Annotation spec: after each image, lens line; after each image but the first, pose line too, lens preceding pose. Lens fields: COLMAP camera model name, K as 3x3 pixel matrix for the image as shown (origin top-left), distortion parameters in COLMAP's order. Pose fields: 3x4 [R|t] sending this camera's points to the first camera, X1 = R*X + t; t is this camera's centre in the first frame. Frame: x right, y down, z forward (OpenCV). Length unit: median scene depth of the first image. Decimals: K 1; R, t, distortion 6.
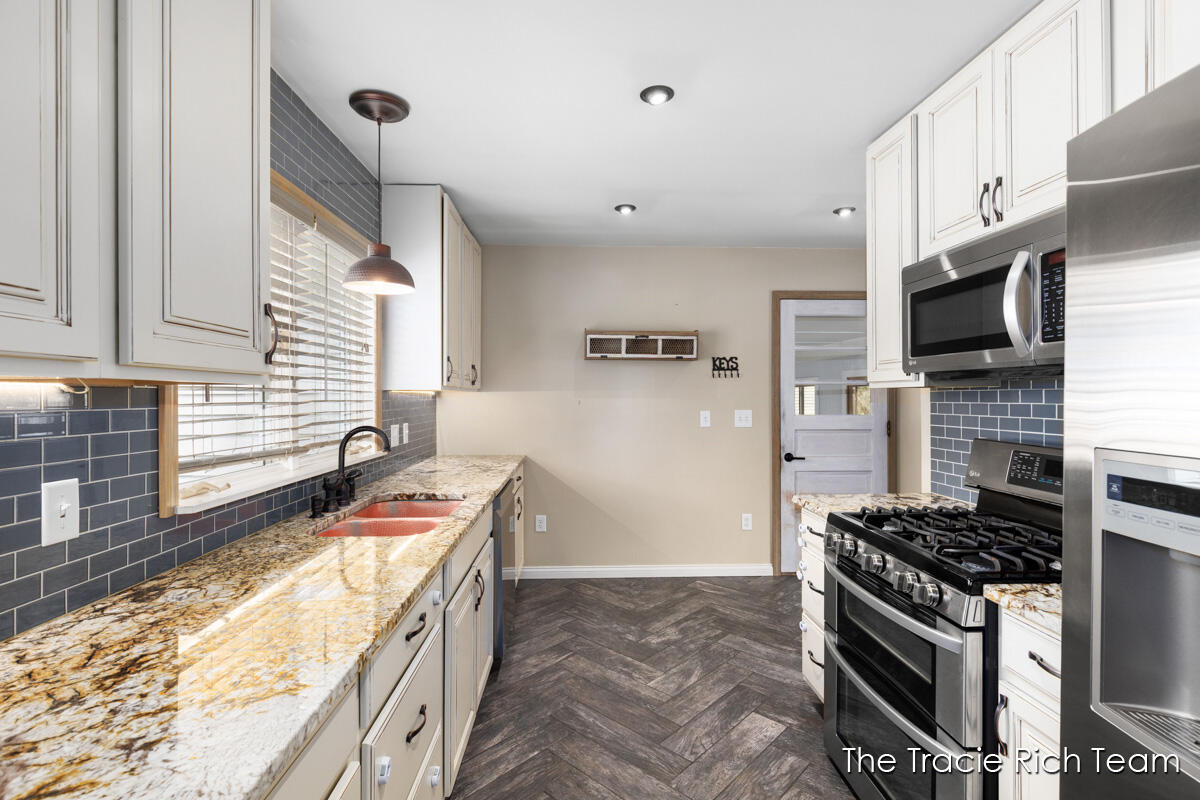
lens RADIAL K [[556.4, 0, 597.3], [0, 556.4, 405.1], [0, 0, 1]] dist [-0.005722, -0.001465]
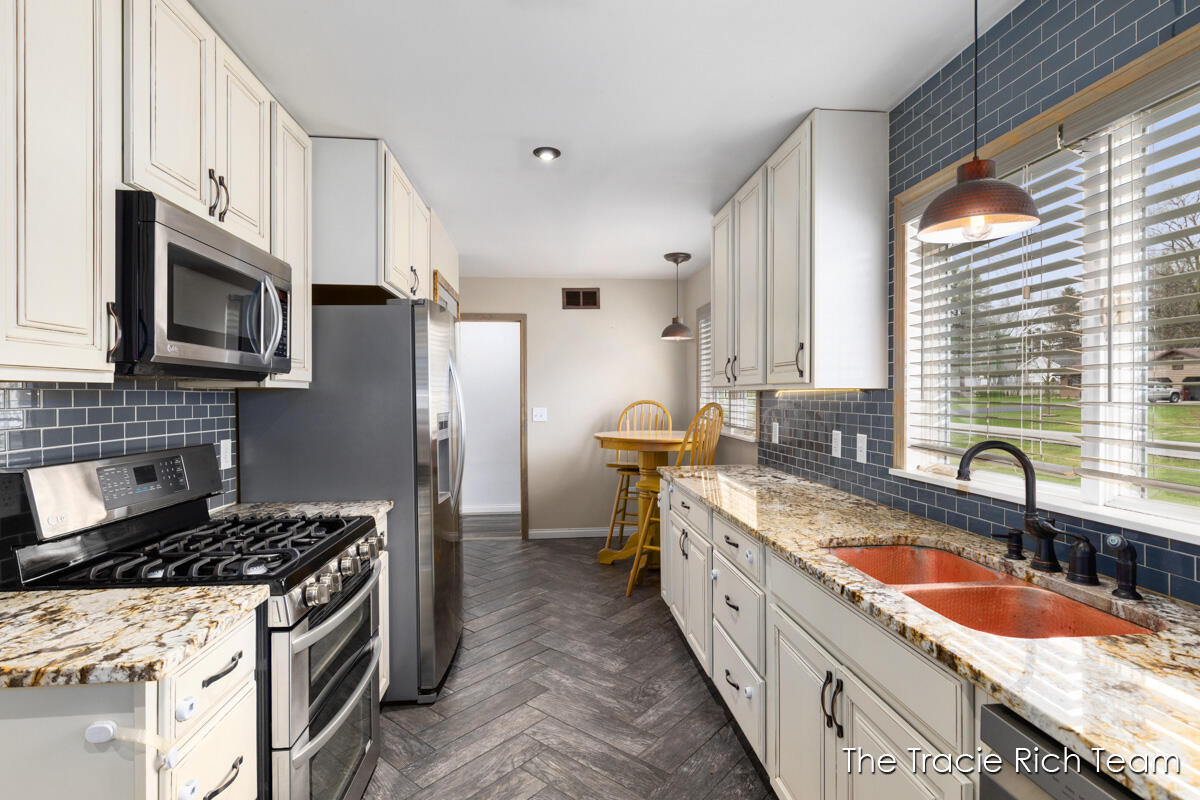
lens RADIAL K [[587.8, 0, 595.8], [0, 587.8, 396.6], [0, 0, 1]] dist [-0.000822, 0.001146]
pose [[-0.998534, 0.003128, -0.054043, 0.099931], [0.002059, 0.999801, 0.019823, -0.031368], [0.054094, 0.019683, -0.998342, 1.751776]]
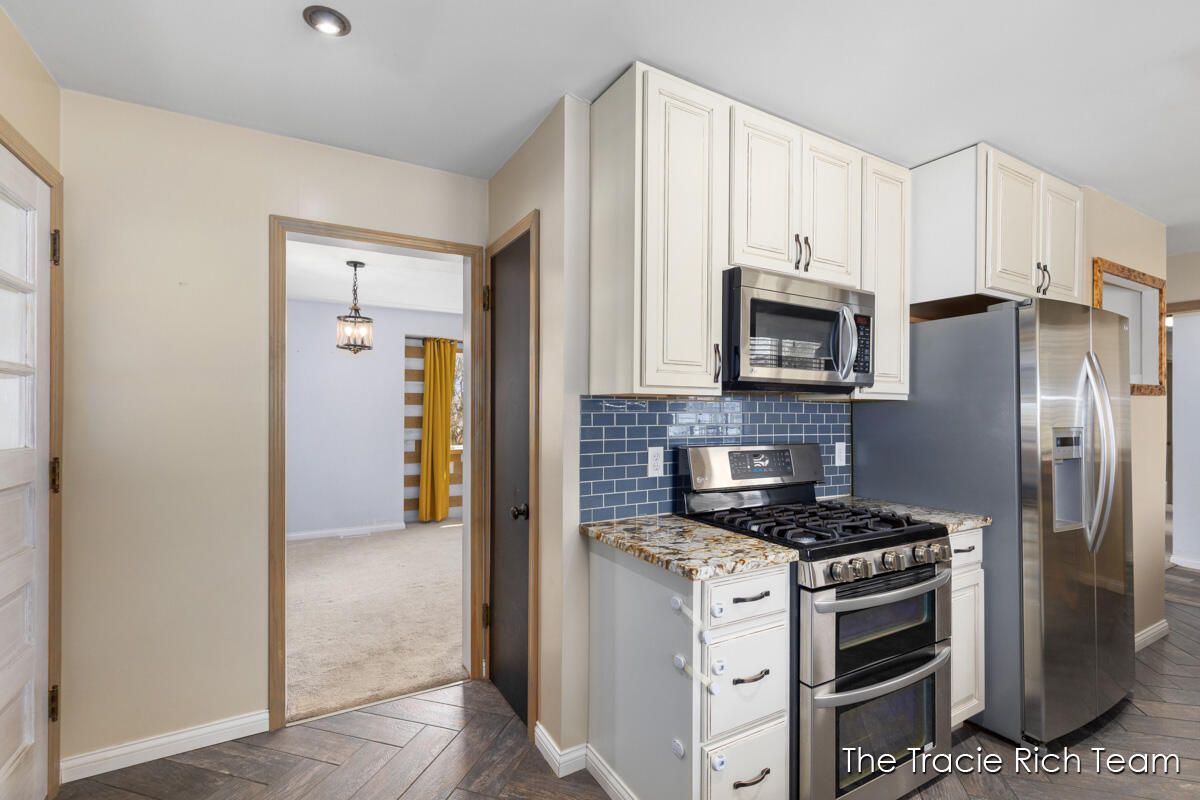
lens RADIAL K [[533.5, 0, 598.3], [0, 533.5, 409.8], [0, 0, 1]] dist [0.001115, -0.000121]
pose [[-0.458004, -0.000362, 0.888950, -0.133968], [0.009450, 0.999941, 0.005276, -0.016022], [-0.888900, 0.010817, -0.457974, 1.677676]]
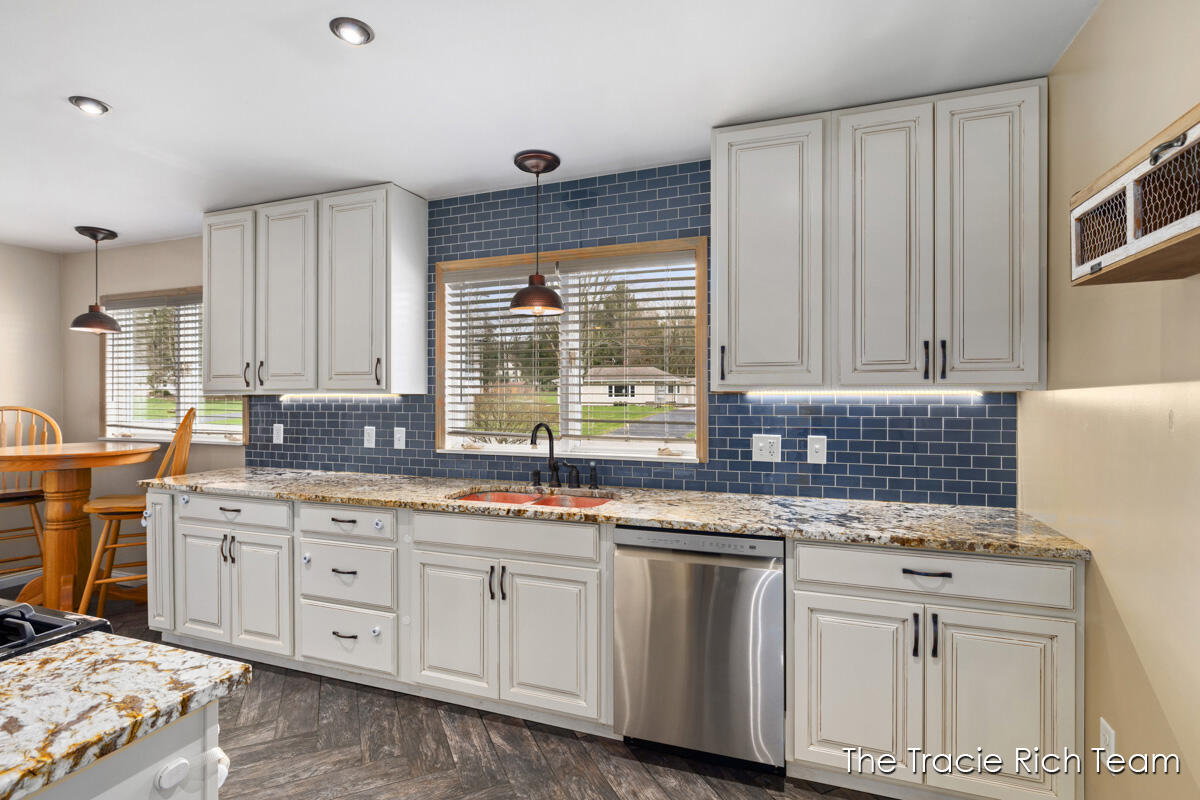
lens RADIAL K [[587.8, 0, 595.8], [0, 587.8, 396.6], [0, 0, 1]] dist [-0.000822, 0.001146]
pose [[-0.386909, 0.000802, -0.922118, 0.797778], [-0.013936, 0.999880, 0.006717, -0.033758], [0.922013, 0.015450, -0.386852, 1.703269]]
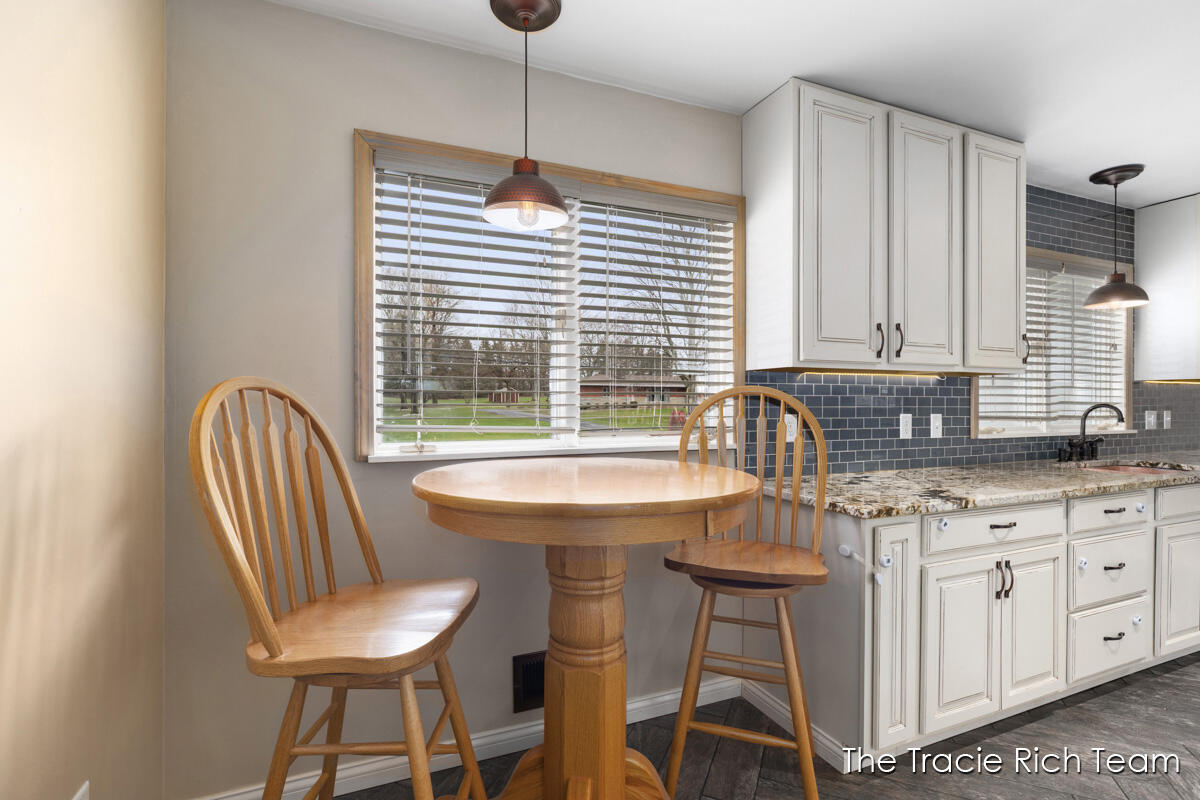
lens RADIAL K [[565.2, 0, 600.1], [0, 565.2, 398.5], [0, 0, 1]] dist [-0.004088, -0.001251]
pose [[0.356421, -0.003694, -0.934318, 0.493448], [-0.016696, 0.999807, -0.010322, 0.063866], [0.934176, 0.019278, 0.356291, -0.748847]]
